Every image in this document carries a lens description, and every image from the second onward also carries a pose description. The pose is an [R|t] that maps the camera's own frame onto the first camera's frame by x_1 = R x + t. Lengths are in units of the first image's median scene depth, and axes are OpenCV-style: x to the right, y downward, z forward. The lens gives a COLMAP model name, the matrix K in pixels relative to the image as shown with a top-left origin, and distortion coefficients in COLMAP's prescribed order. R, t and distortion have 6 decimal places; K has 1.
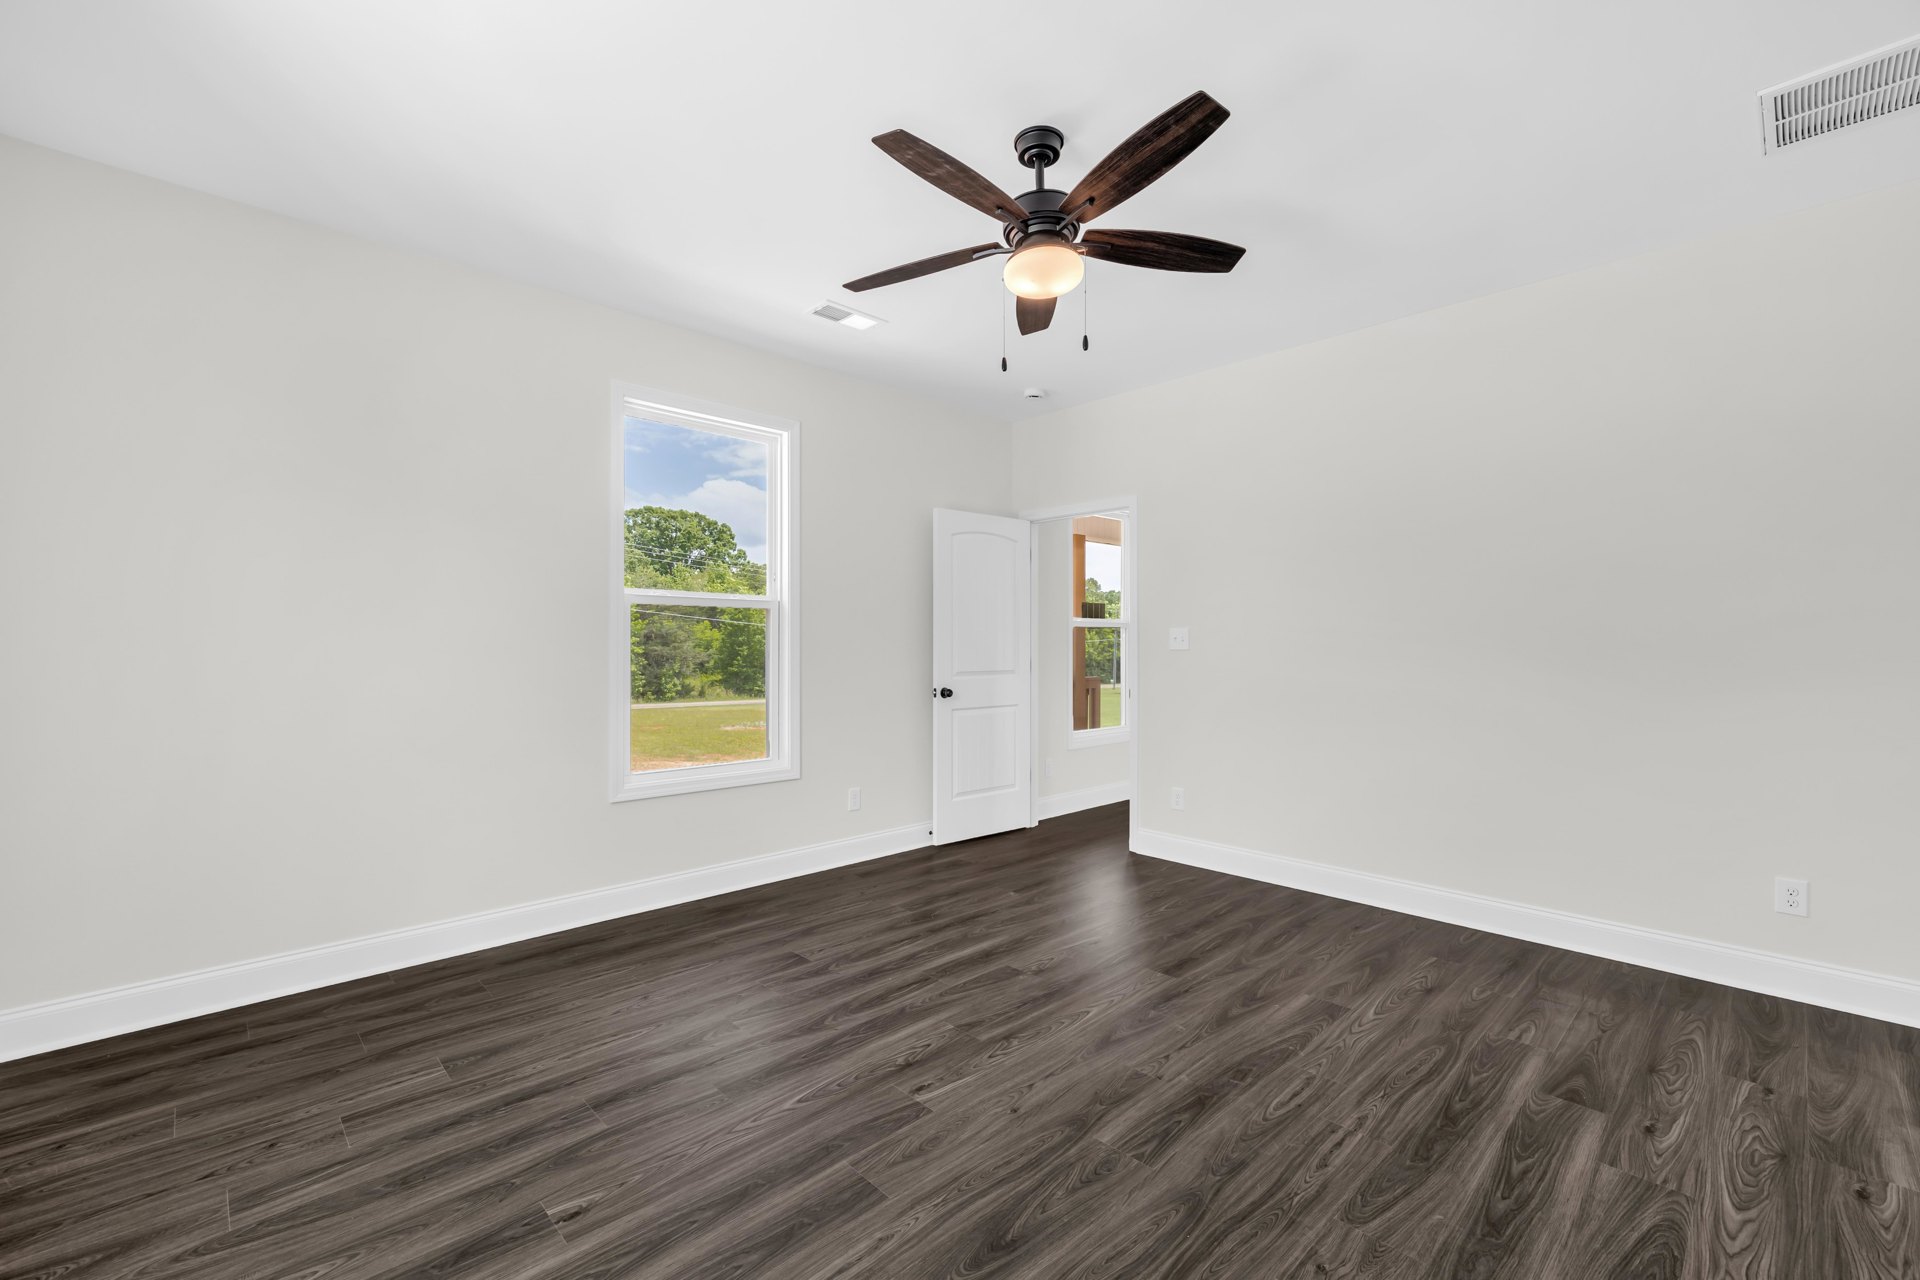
lens RADIAL K [[821.9, 0, 944.2], [0, 821.9, 635.4], [0, 0, 1]] dist [0.000918, -0.000086]
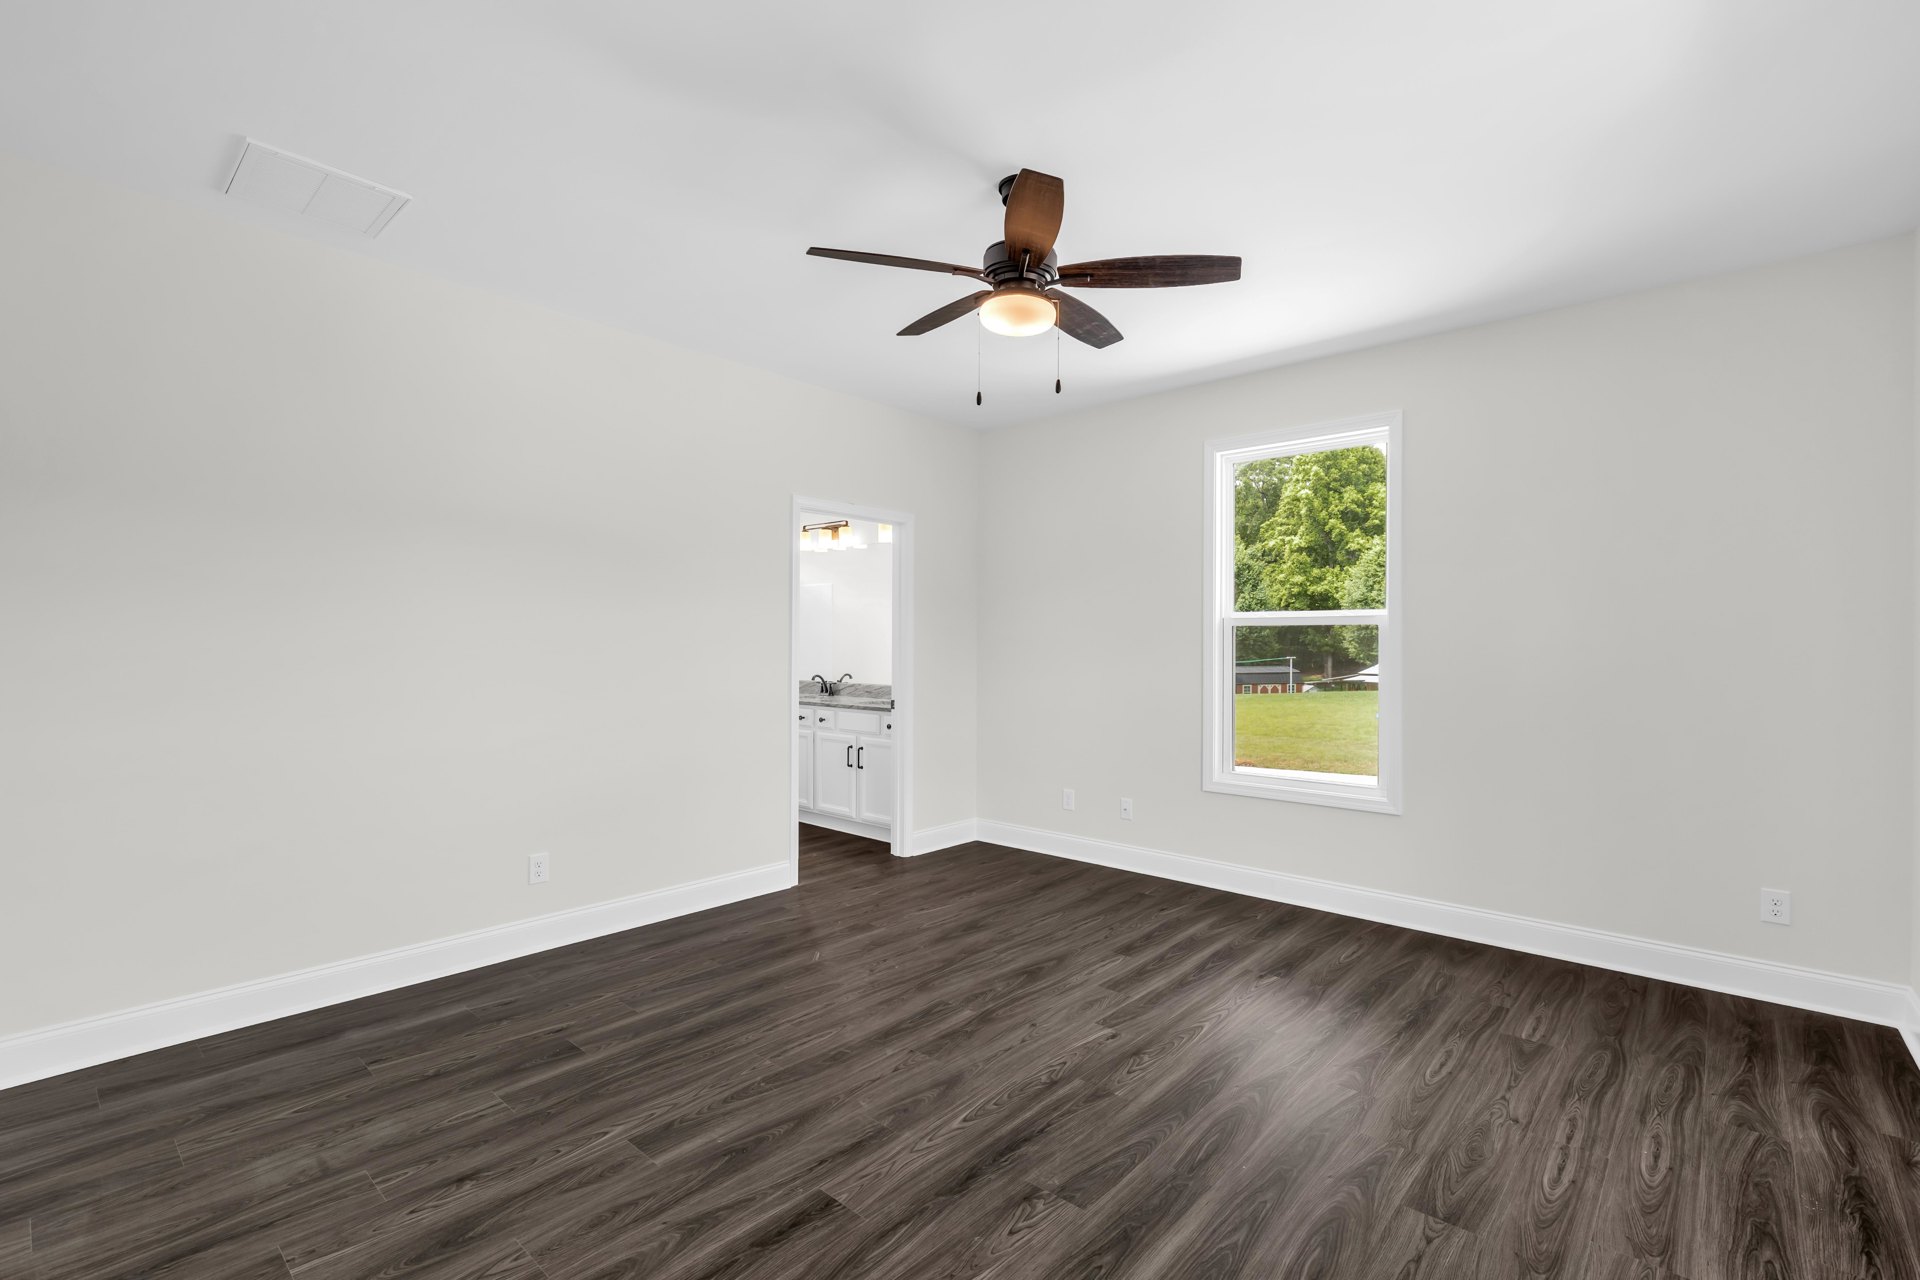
lens RADIAL K [[821.9, 0, 944.2], [0, 821.9, 635.4], [0, 0, 1]] dist [0.000918, -0.000086]
pose [[-0.997449, -0.007527, -0.070987, 0.285732], [-0.005927, 0.999724, -0.022715, -0.009152], [0.071138, -0.022237, -0.997219, 2.031785]]
